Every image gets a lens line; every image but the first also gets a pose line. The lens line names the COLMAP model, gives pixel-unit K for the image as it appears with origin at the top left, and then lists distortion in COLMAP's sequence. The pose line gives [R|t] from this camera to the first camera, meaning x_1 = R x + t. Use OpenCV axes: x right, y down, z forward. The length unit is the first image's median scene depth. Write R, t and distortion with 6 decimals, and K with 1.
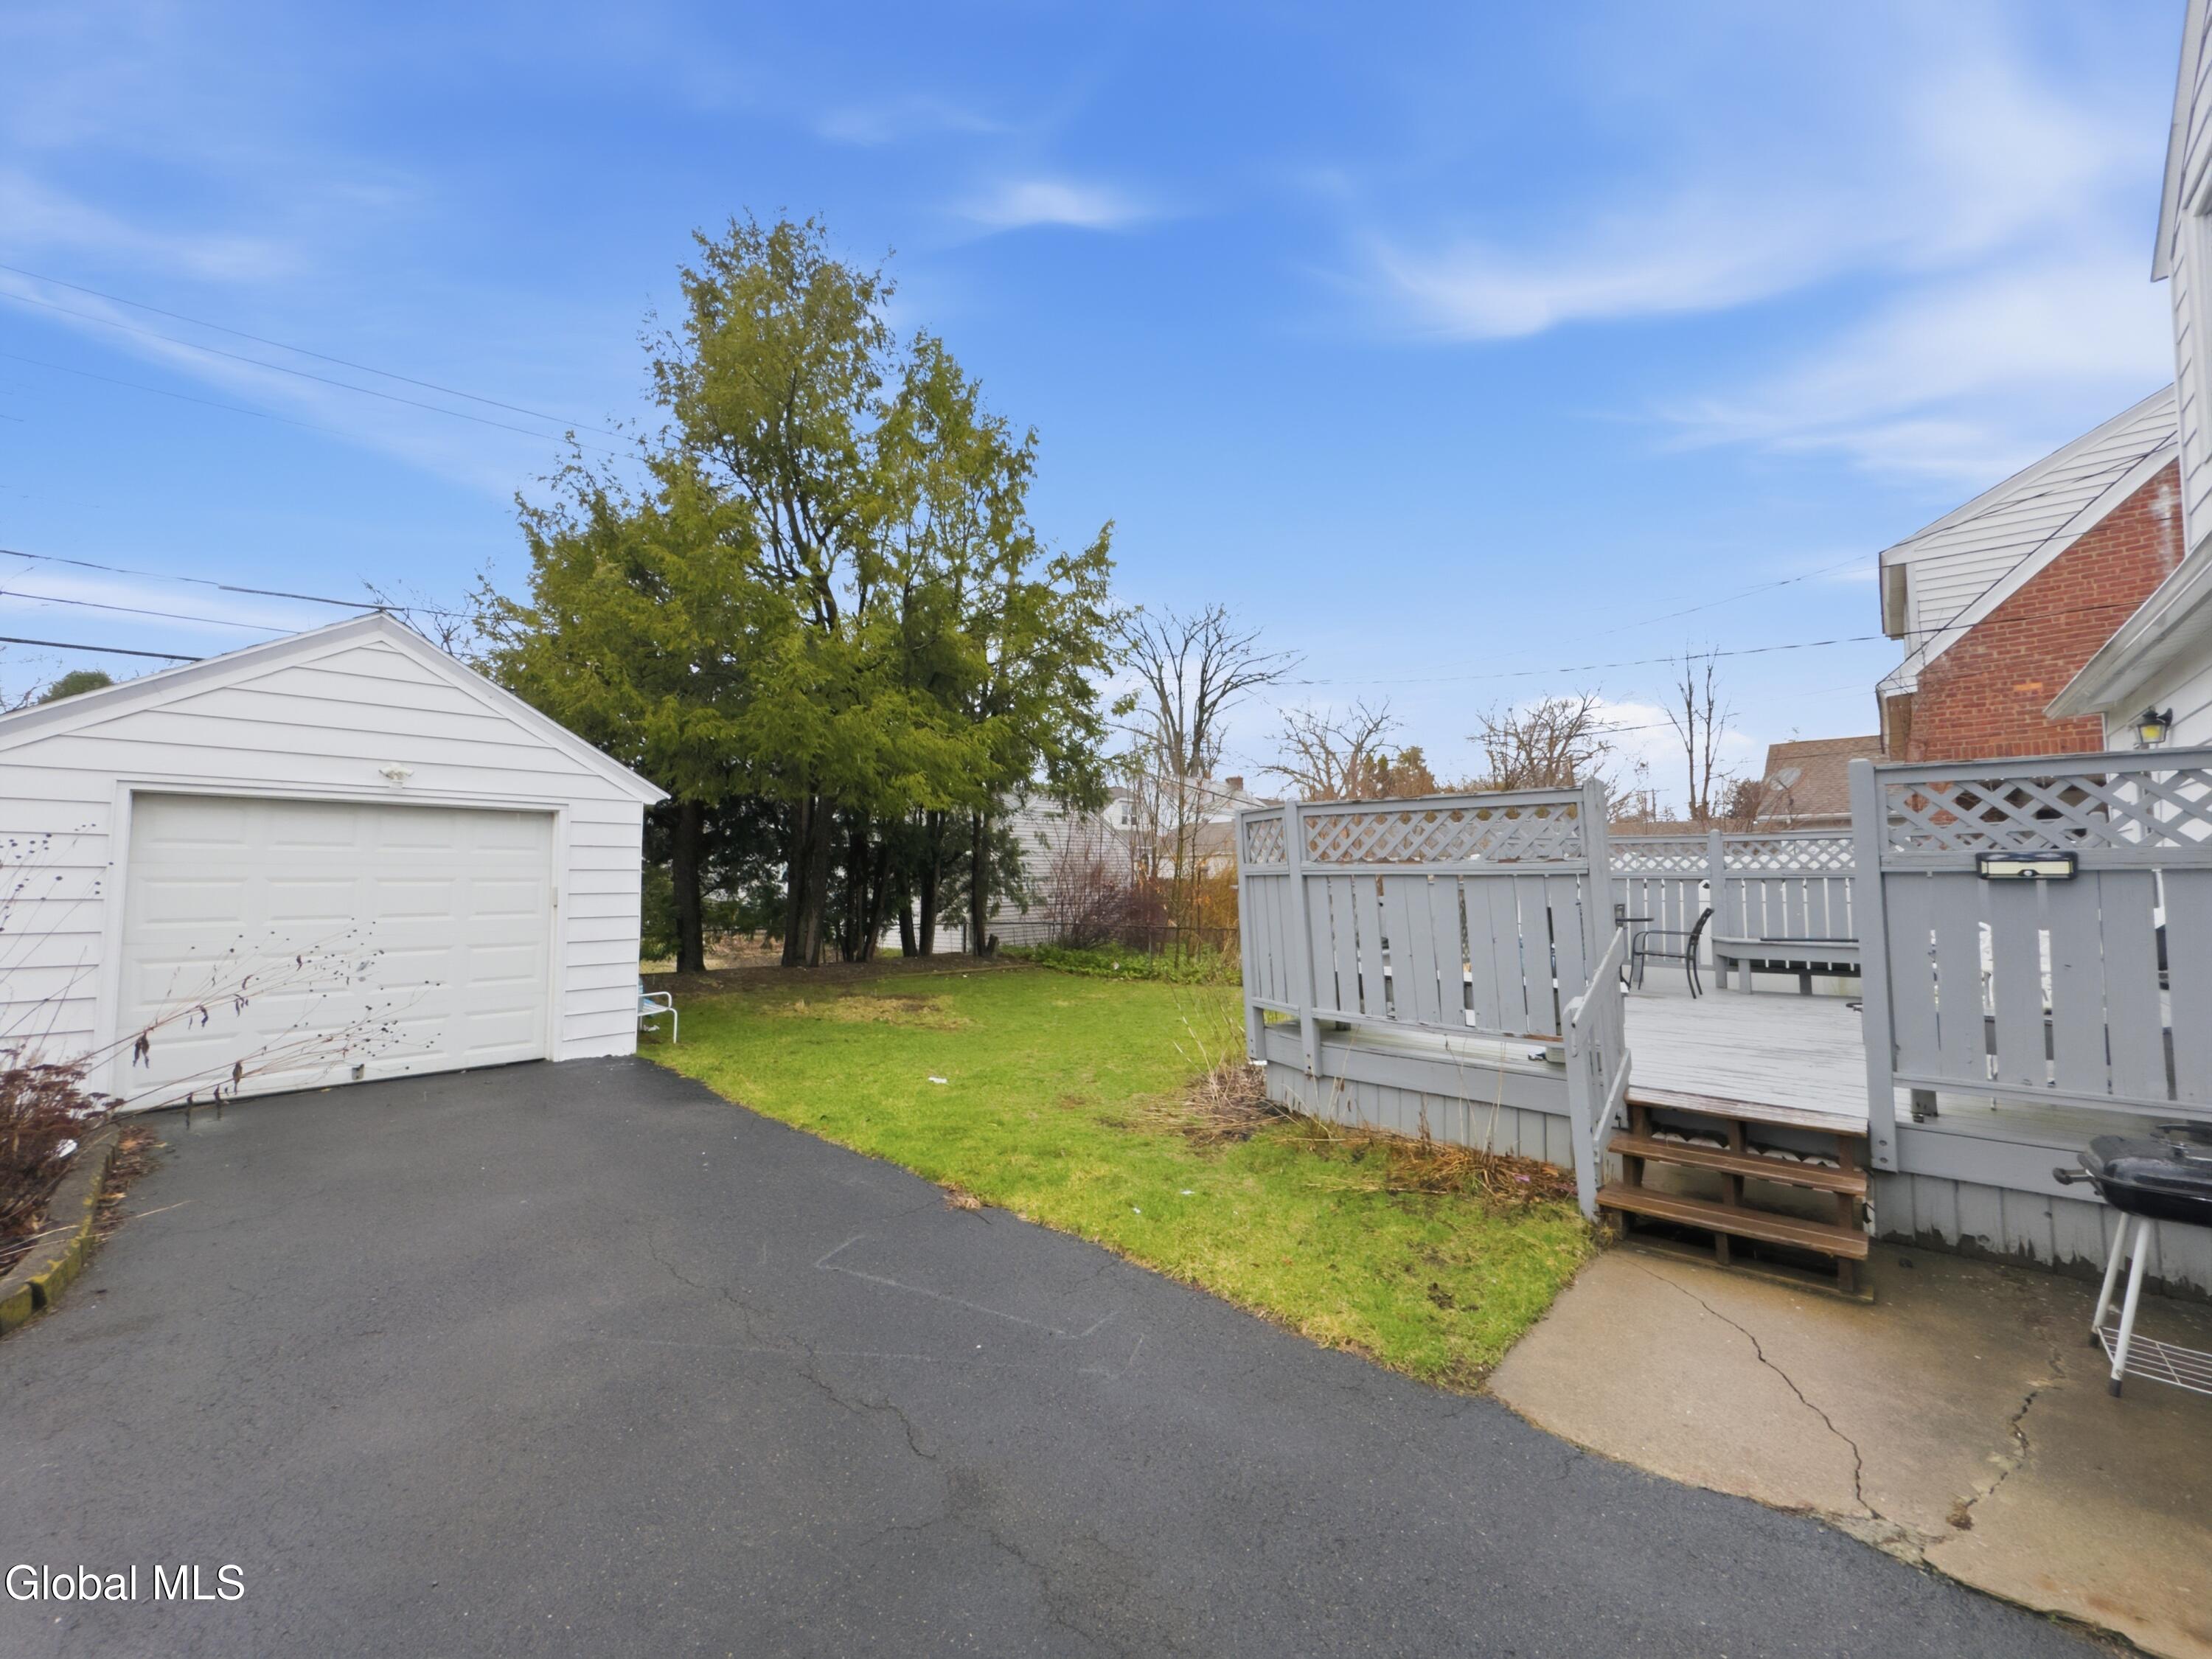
lens RADIAL K [[882.9, 0, 1106.0], [0, 882.9, 829.5], [0, 0, 1]] dist [0.014464, -0.000450]
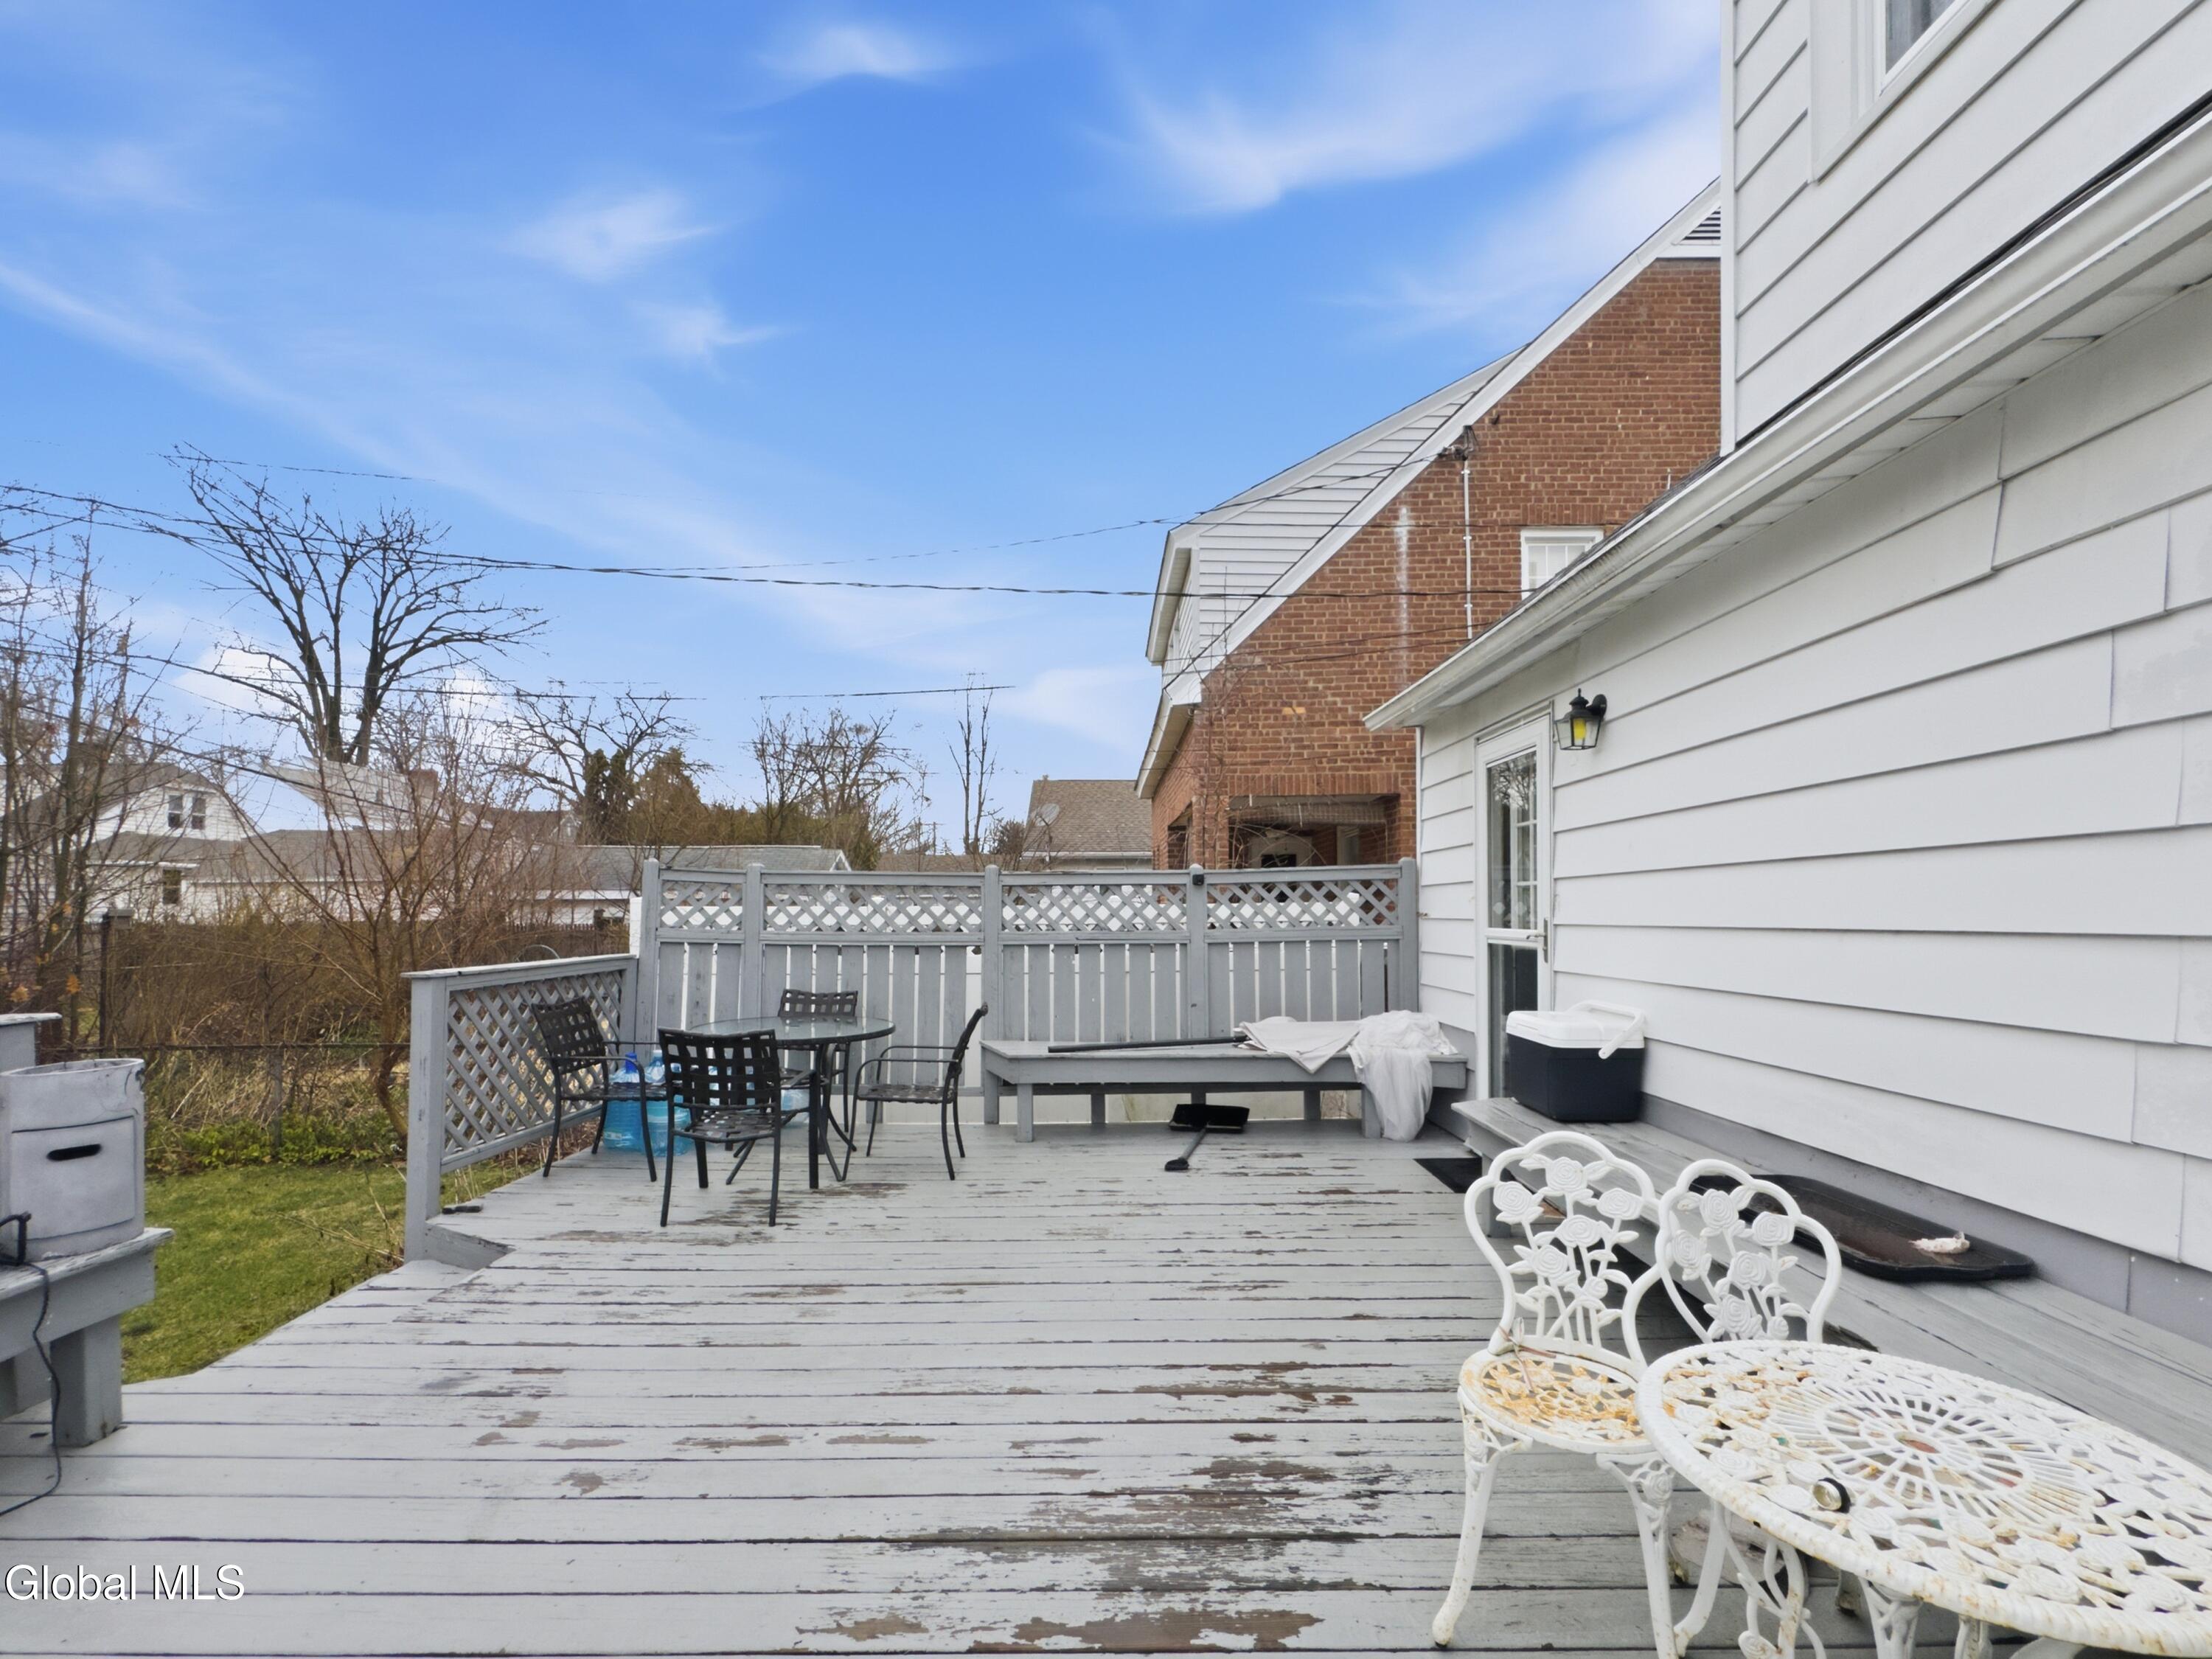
lens RADIAL K [[882.9, 0, 1106.0], [0, 882.9, 829.5], [0, 0, 1]] dist [0.014464, -0.000450]
pose [[0.737261, 0.057052, 0.673195, 0.090186], [-0.036502, 0.998336, -0.044631, -0.000178], [-0.674622, 0.008332, 0.738117, 0.135699]]
